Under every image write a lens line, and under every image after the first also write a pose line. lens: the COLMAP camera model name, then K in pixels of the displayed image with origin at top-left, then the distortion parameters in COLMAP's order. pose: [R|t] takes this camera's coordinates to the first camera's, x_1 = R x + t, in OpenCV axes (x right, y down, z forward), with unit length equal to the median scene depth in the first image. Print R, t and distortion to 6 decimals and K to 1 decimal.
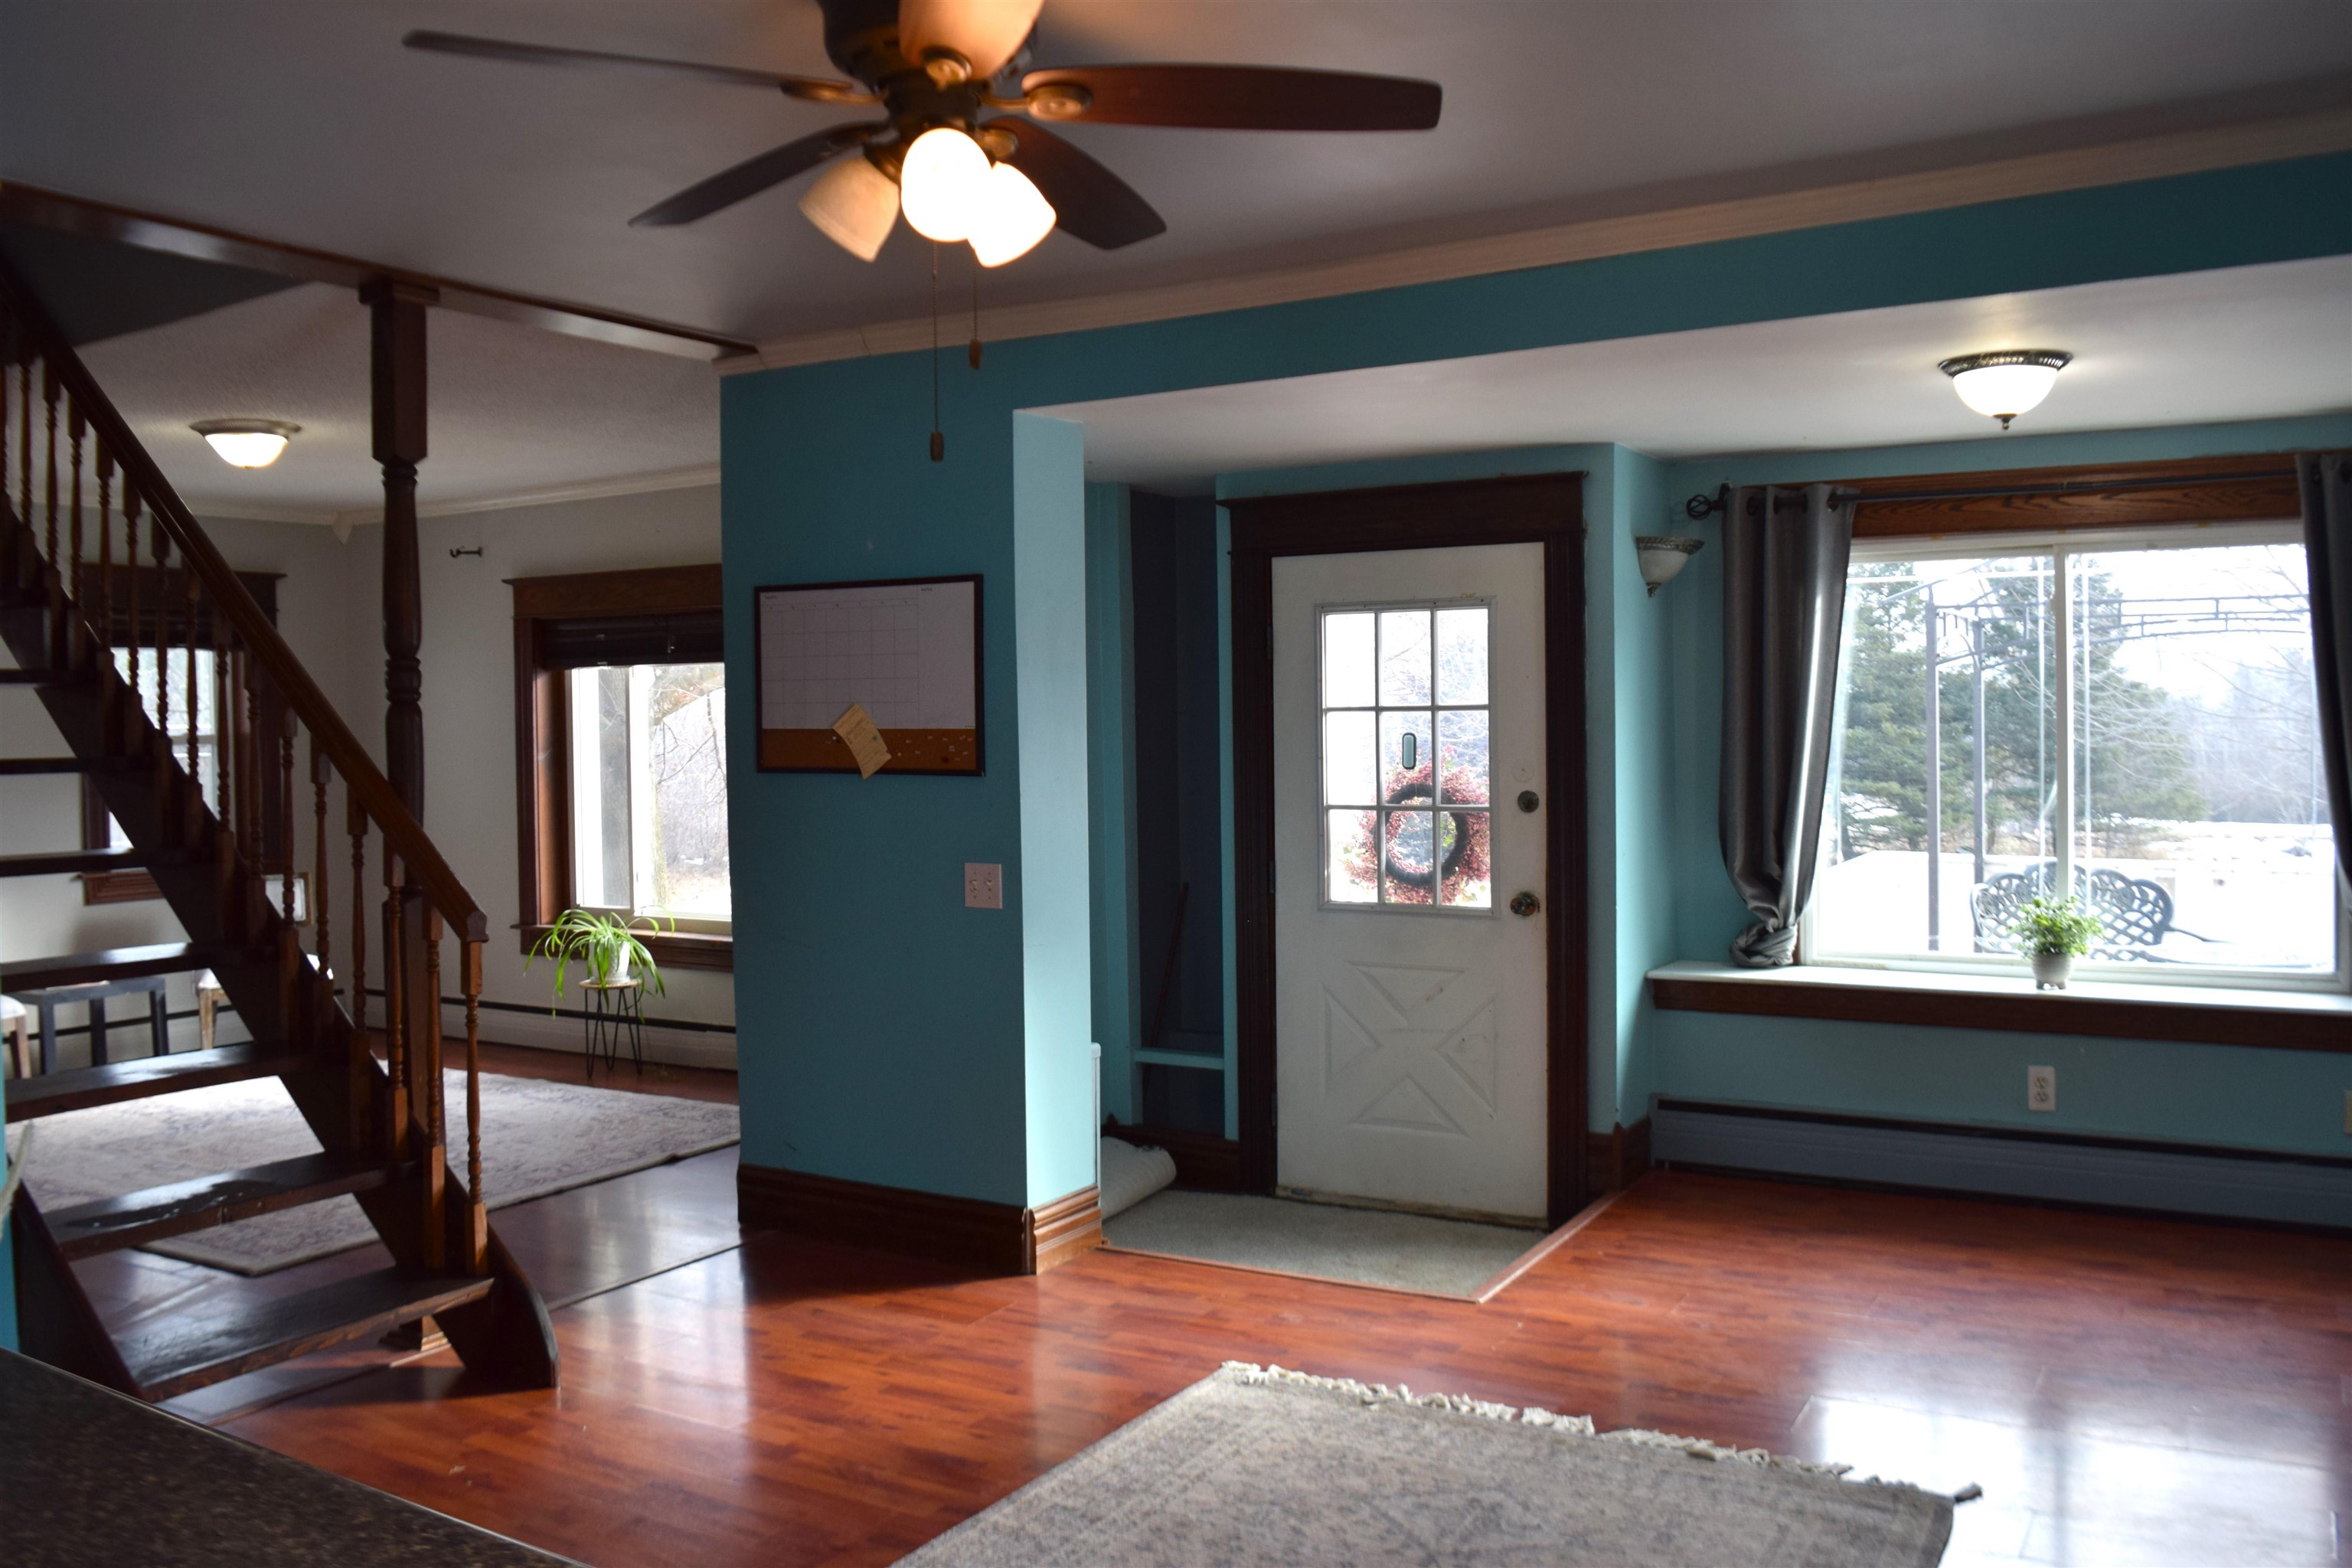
lens RADIAL K [[1829.4, 0, 1170.7], [0, 1829.4, 779.0], [0, 0, 1]] dist [-0.081040, -0.001168]
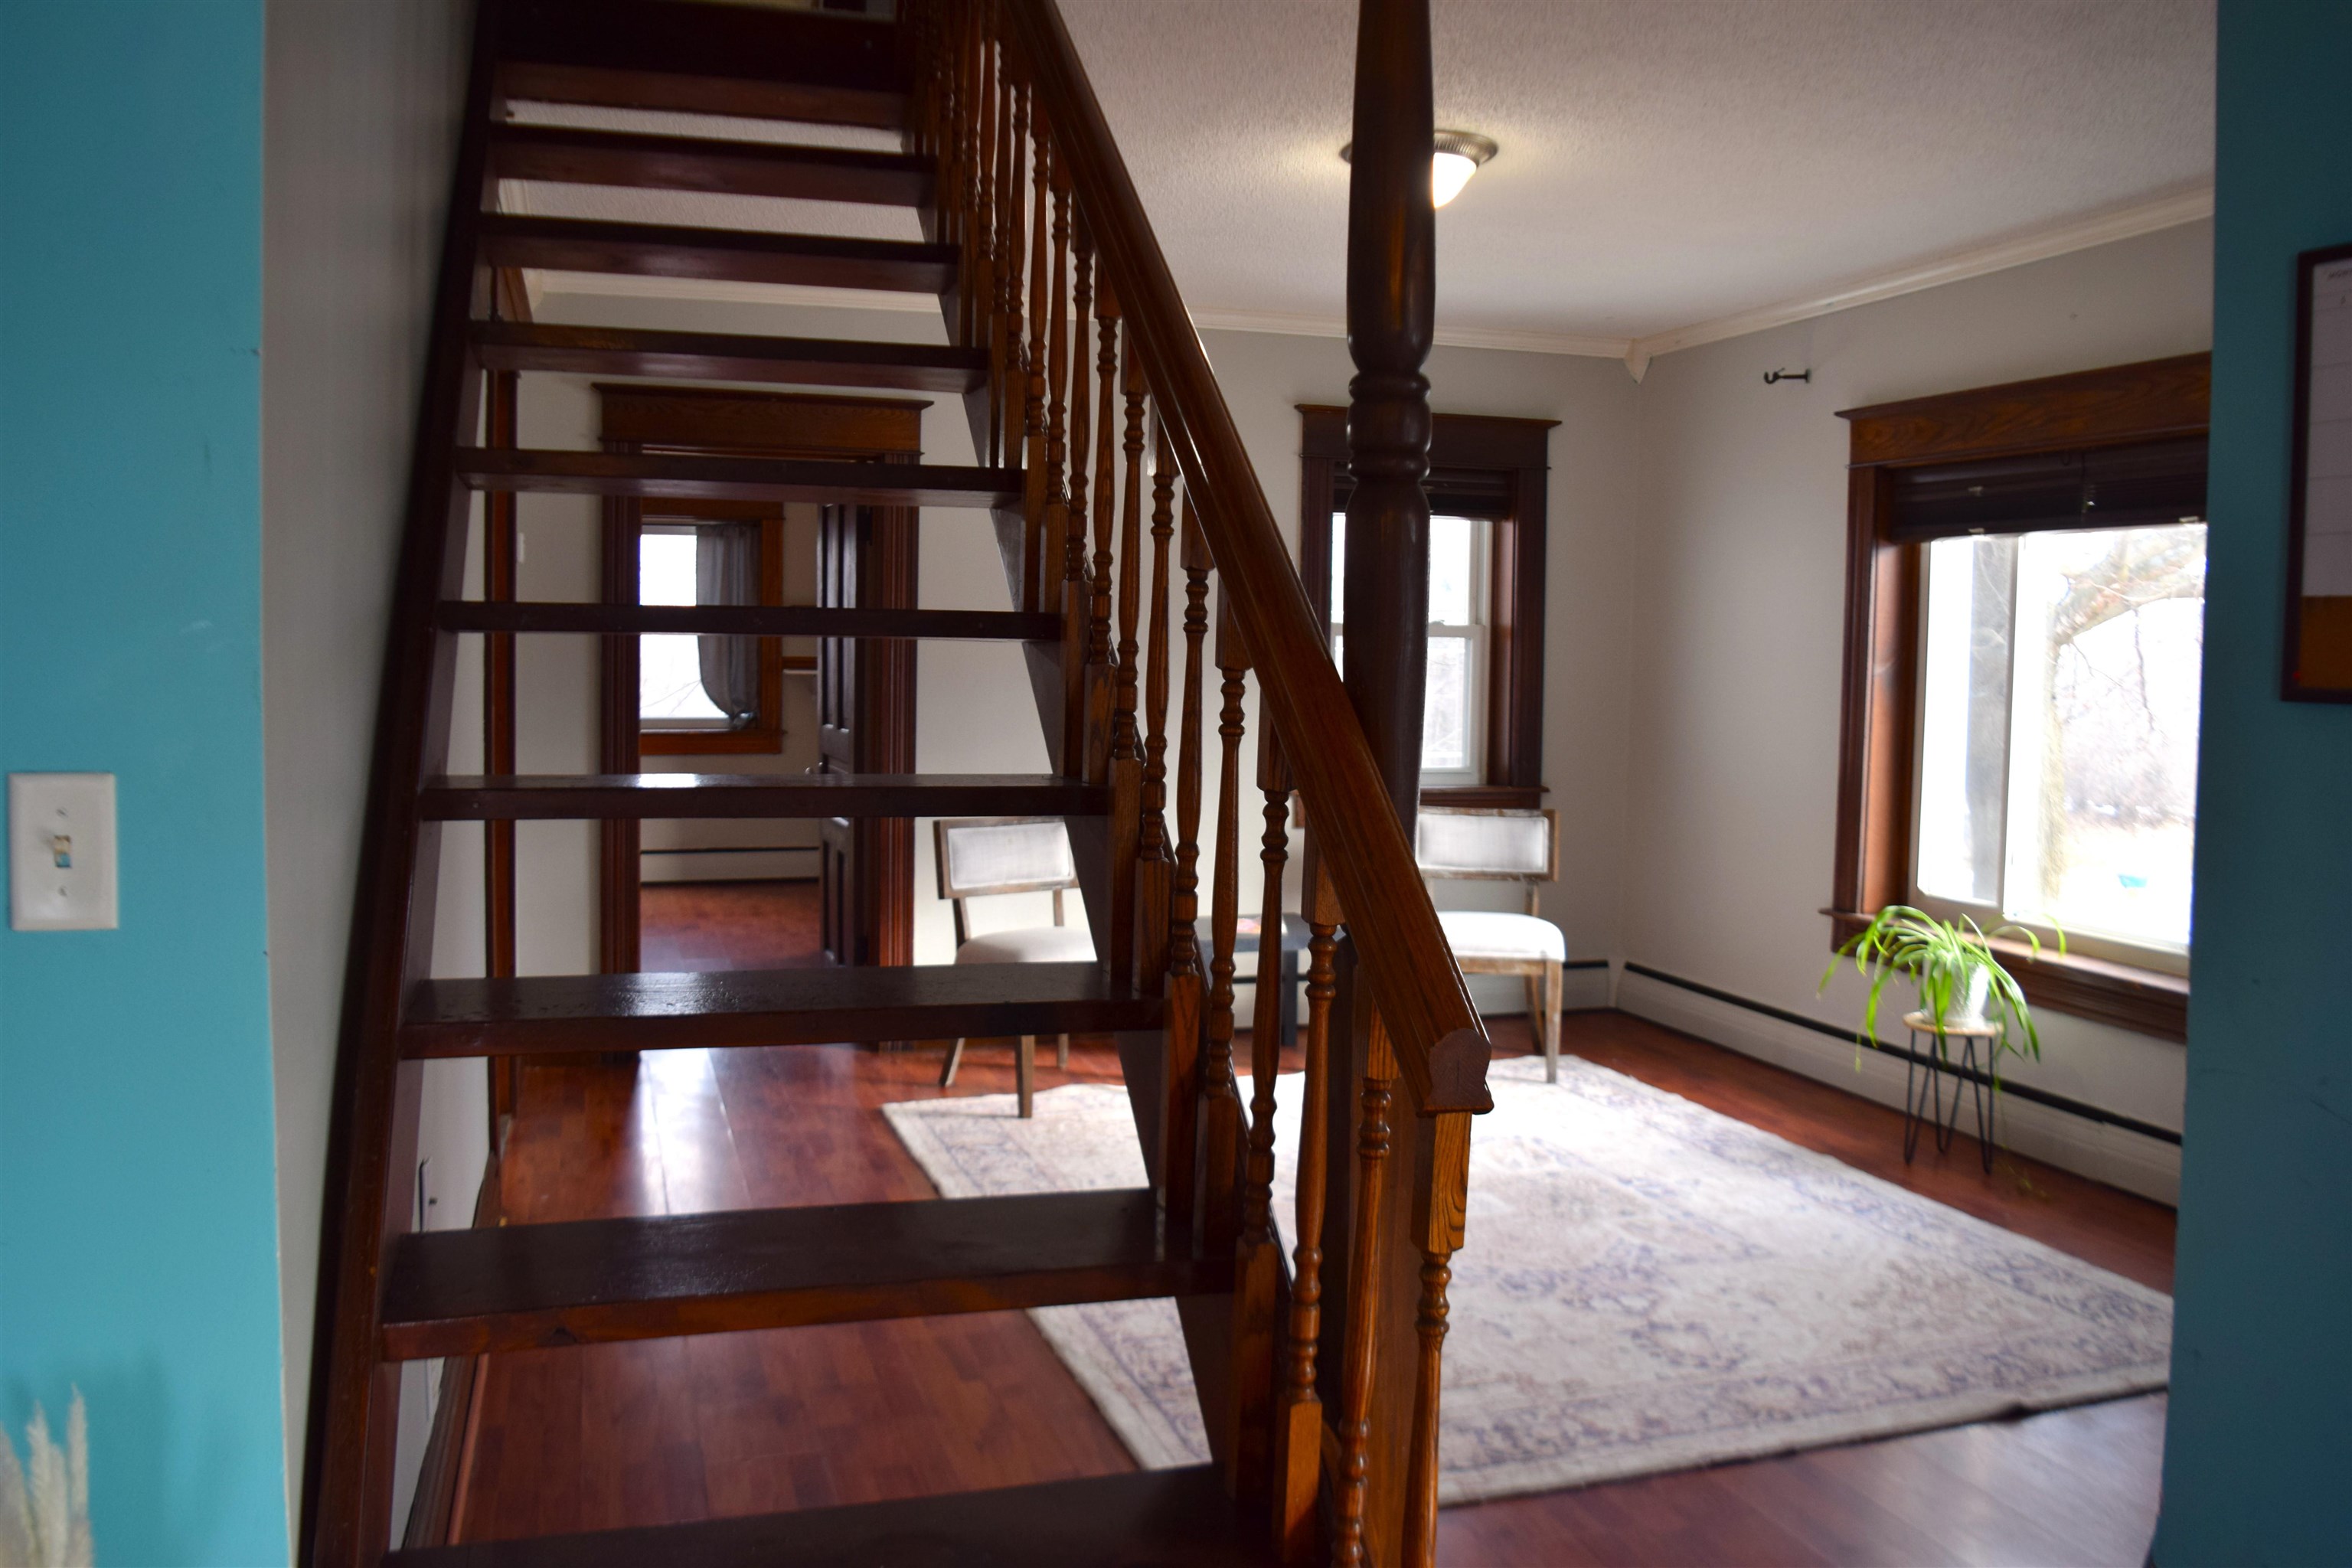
lens RADIAL K [[1829.4, 0, 1162.8], [0, 1829.4, 769.9], [0, 0, 1]] dist [-0.081040, -0.001168]
pose [[0.735607, 0.068232, -0.673963, -0.089279], [-0.043870, 0.997624, 0.053118, 0.001395], [0.675986, -0.009508, 0.736853, 0.333153]]
